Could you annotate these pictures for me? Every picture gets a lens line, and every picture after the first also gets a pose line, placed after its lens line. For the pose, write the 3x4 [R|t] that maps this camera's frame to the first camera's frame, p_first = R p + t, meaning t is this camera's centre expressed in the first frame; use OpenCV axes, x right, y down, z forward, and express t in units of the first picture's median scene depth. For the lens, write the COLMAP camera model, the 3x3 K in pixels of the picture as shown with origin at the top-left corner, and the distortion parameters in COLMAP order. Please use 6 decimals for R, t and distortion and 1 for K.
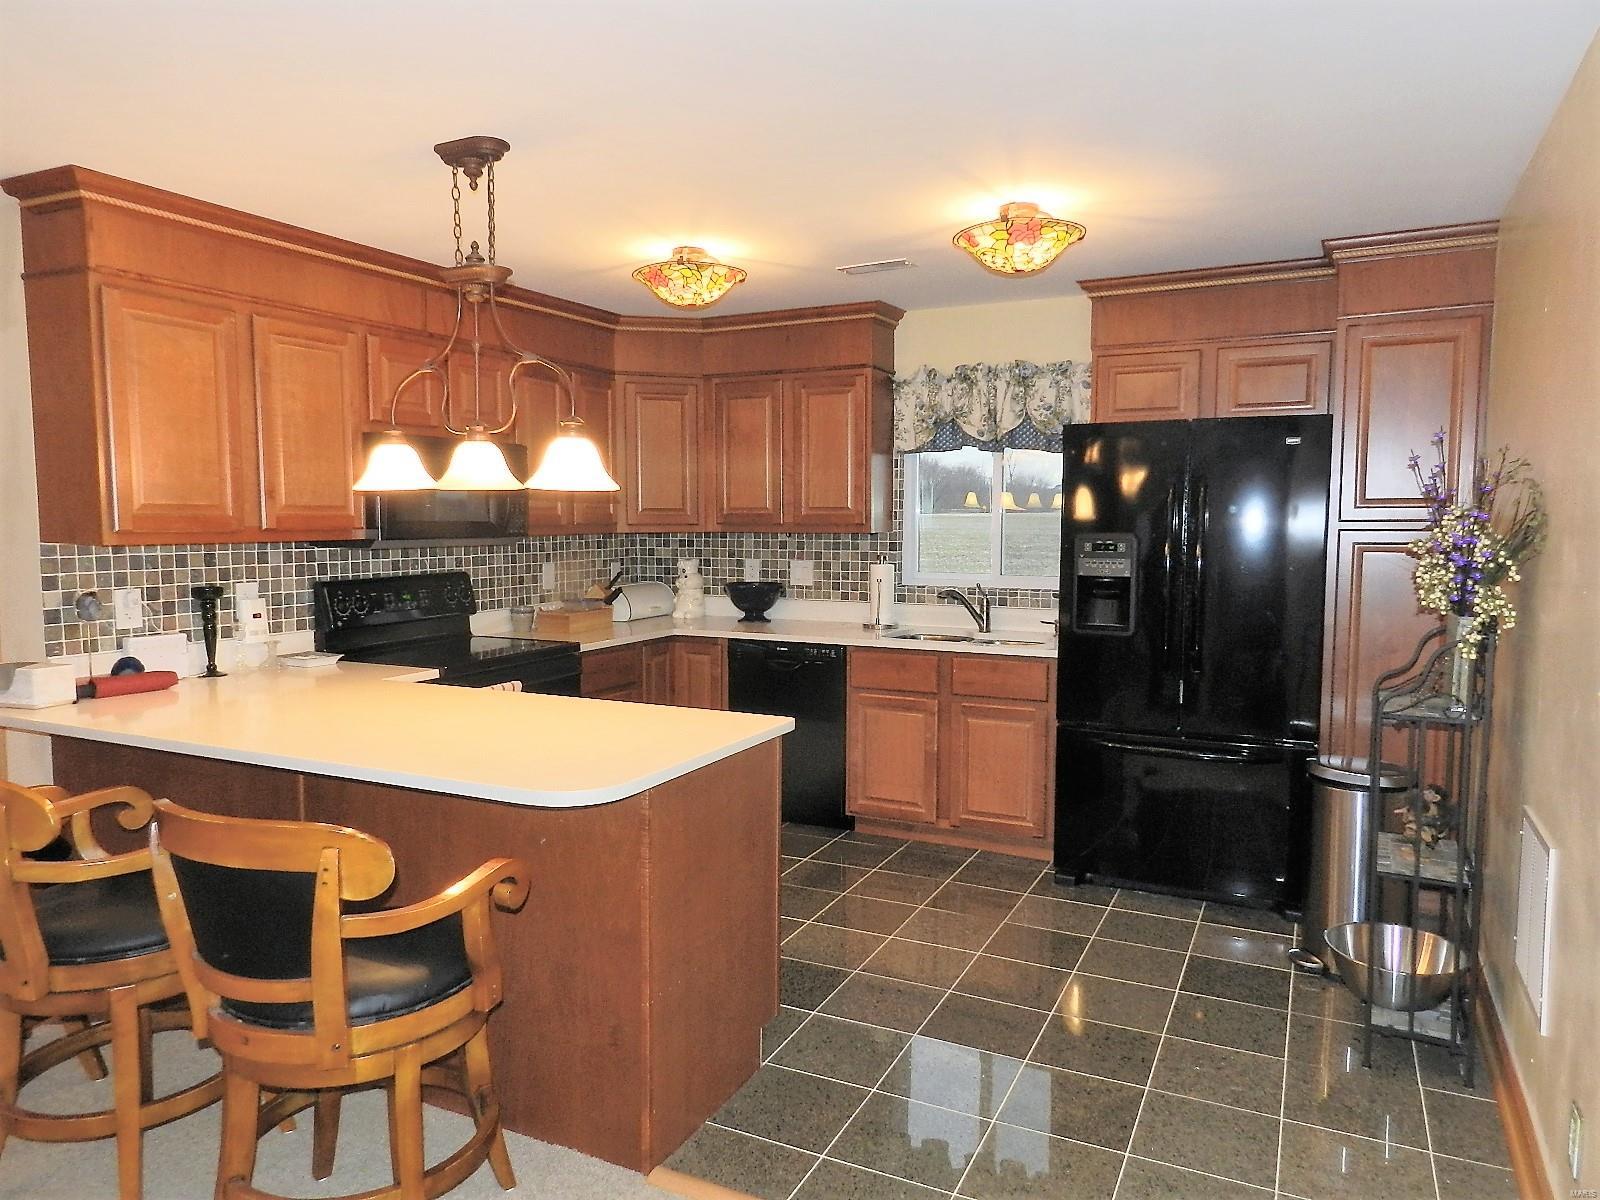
lens RADIAL K [[1078.1, 0, 800.0], [0, 1078.1, 600.0], [0, 0, 1]] dist [0.030143, -0.001943]
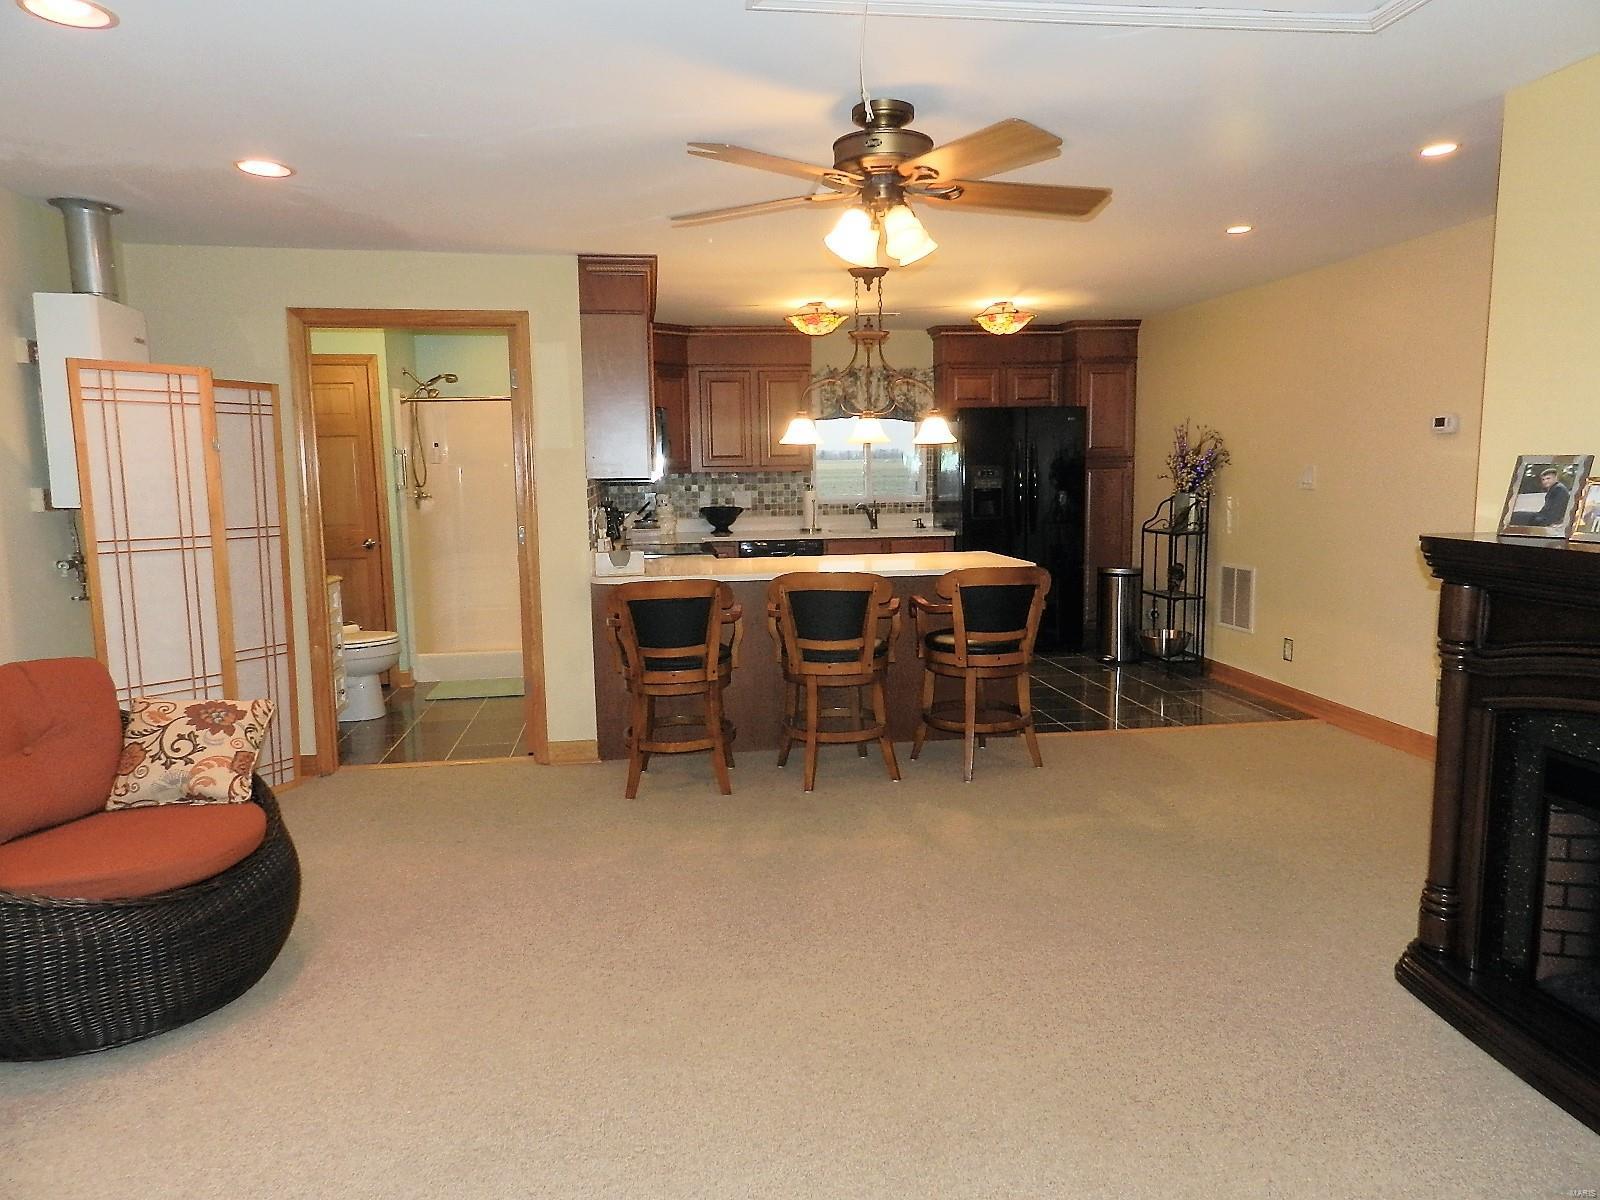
lens RADIAL K [[1078.1, 0, 800.0], [0, 1078.1, 600.0], [0, 0, 1]] dist [0.030143, -0.001943]
pose [[0.830259, -0.080573, 0.551524, -0.853484], [0.057766, 0.996607, 0.058636, 0.034155], [-0.554377, -0.016824, 0.832096, -0.322098]]
